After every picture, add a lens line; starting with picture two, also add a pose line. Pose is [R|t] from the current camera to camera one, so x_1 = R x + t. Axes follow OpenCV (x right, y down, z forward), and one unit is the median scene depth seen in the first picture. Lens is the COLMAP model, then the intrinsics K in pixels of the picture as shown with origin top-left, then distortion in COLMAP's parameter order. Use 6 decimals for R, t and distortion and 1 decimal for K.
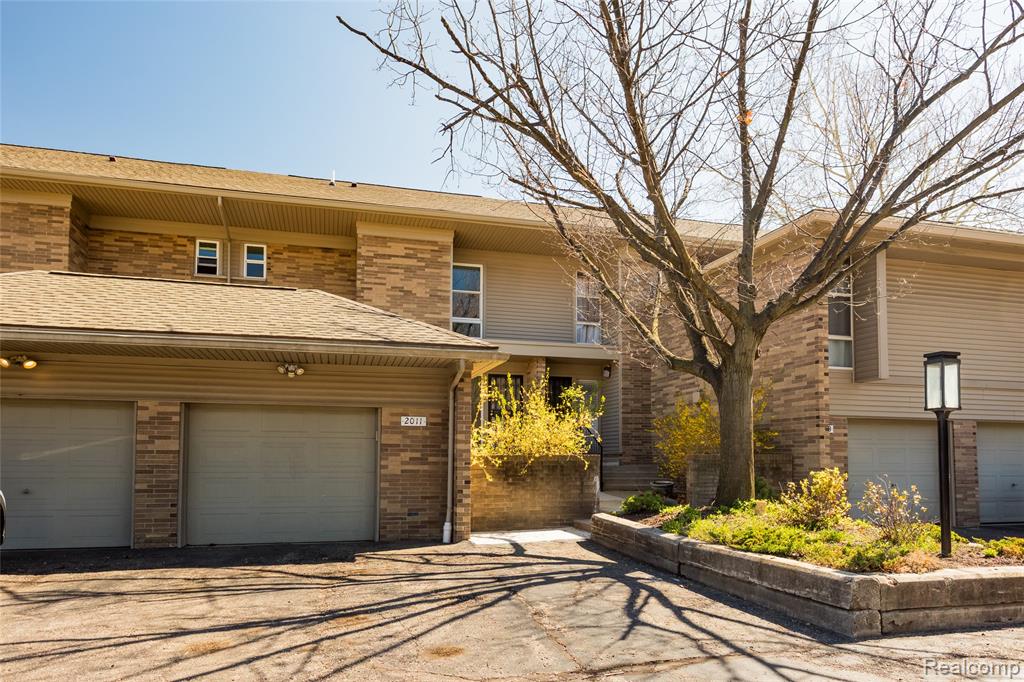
lens RADIAL K [[1094.2, 0, 513.0], [0, 1094.2, 328.4], [0, 0, 1]] dist [-0.012505, 0.000000]
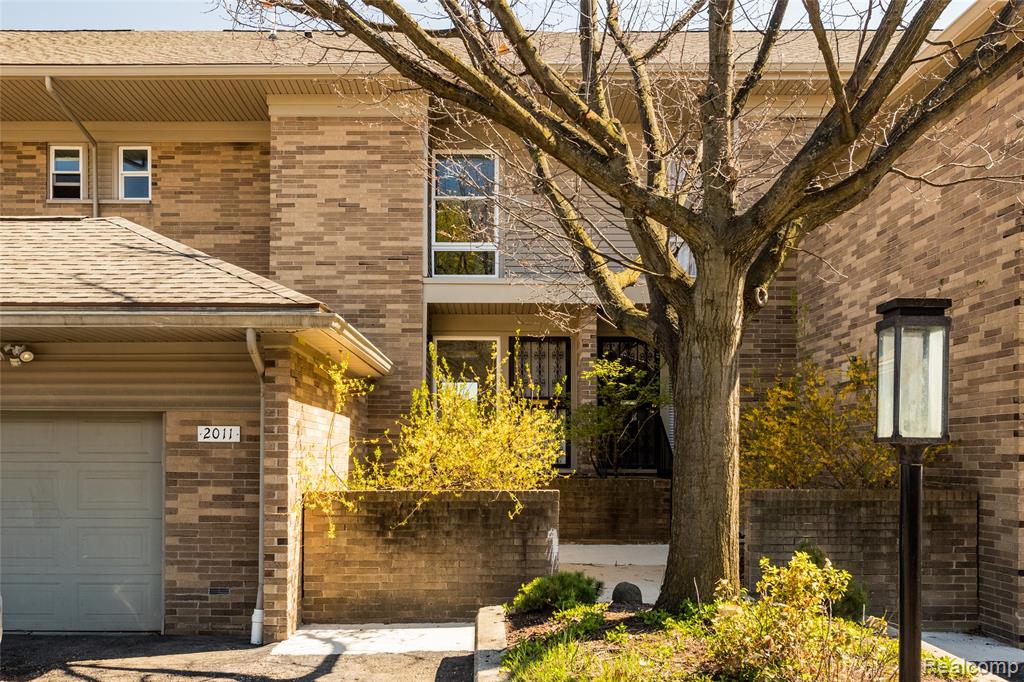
lens RADIAL K [[1486.7, 0, 510.2], [0, 1486.7, 363.3], [0, 0, 1]] dist [0.032828, 0.000000]
pose [[0.910211, -0.019211, -0.413698, 0.349348], [0.054310, 0.995834, 0.073249, -0.002671], [0.410567, -0.089140, 0.907463, 0.312120]]
